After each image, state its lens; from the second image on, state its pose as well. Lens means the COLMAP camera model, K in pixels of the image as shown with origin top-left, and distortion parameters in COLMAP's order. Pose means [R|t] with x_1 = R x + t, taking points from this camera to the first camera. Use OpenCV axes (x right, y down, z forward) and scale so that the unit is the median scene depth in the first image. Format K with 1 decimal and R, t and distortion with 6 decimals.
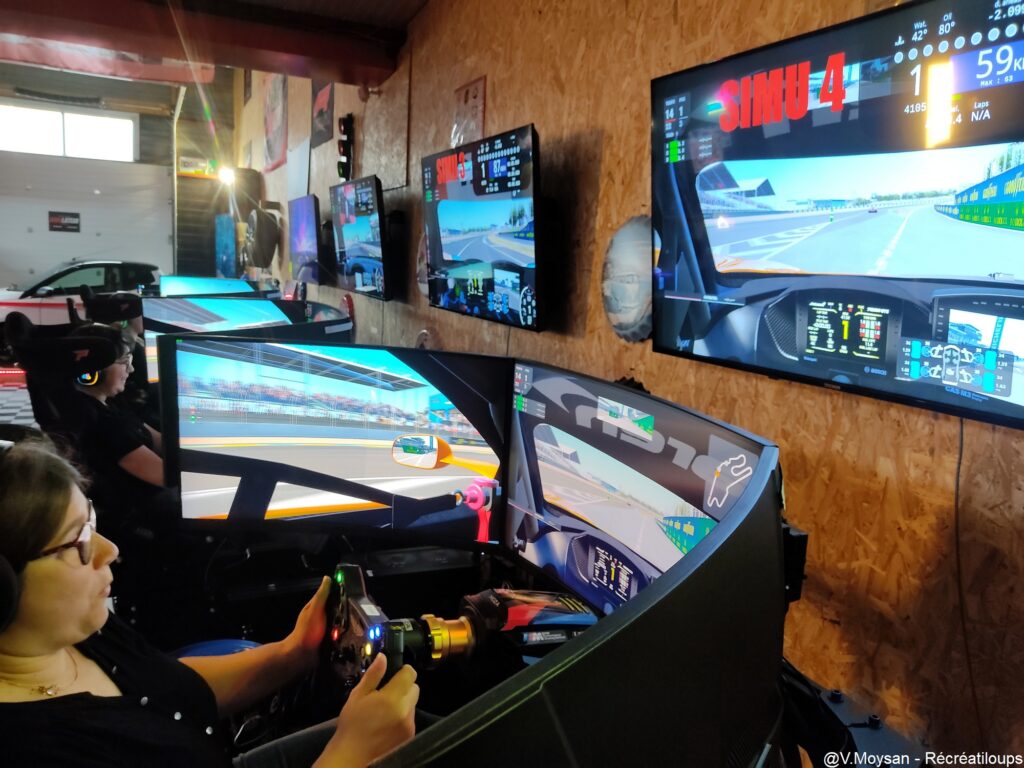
lens RADIAL K [[768.2, 0, 512.0], [0, 768.2, 384.0], [0, 0, 1]] dist [0.061883, -0.004462]
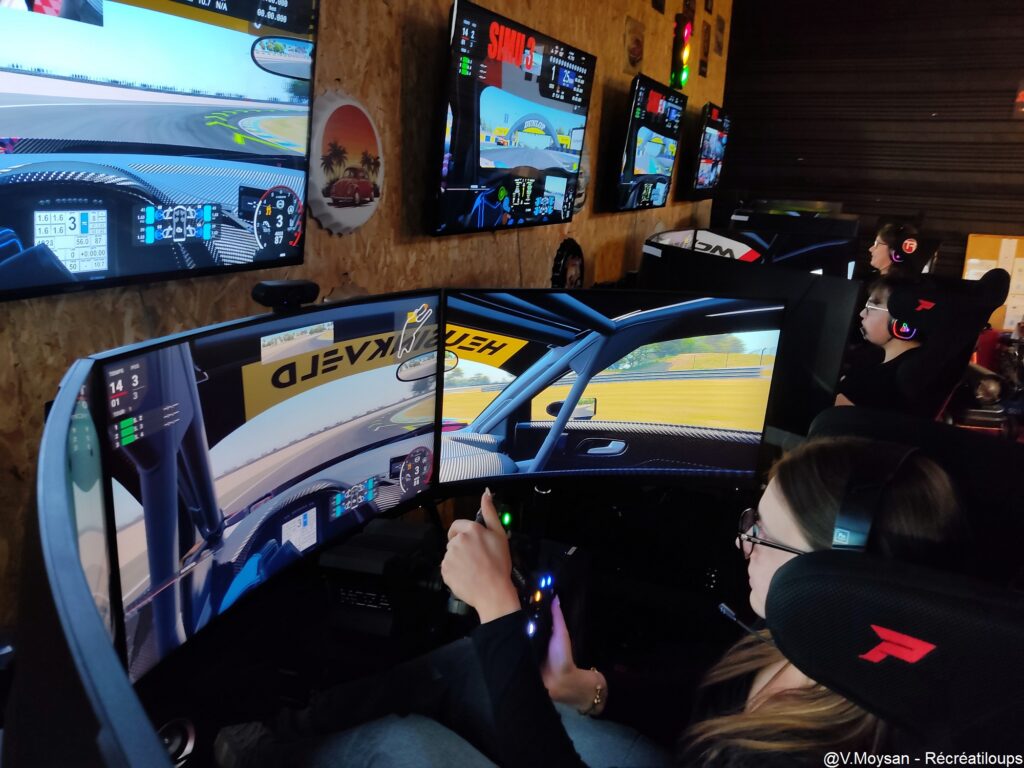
lens RADIAL K [[768.2, 0, 512.0], [0, 768.2, 384.0], [0, 0, 1]] dist [0.061883, -0.004462]
pose [[-0.655489, -0.277783, 0.702262, -0.796989], [0.049592, 0.912056, 0.407057, -0.314446], [-0.753575, 0.301647, -0.584066, 1.708258]]
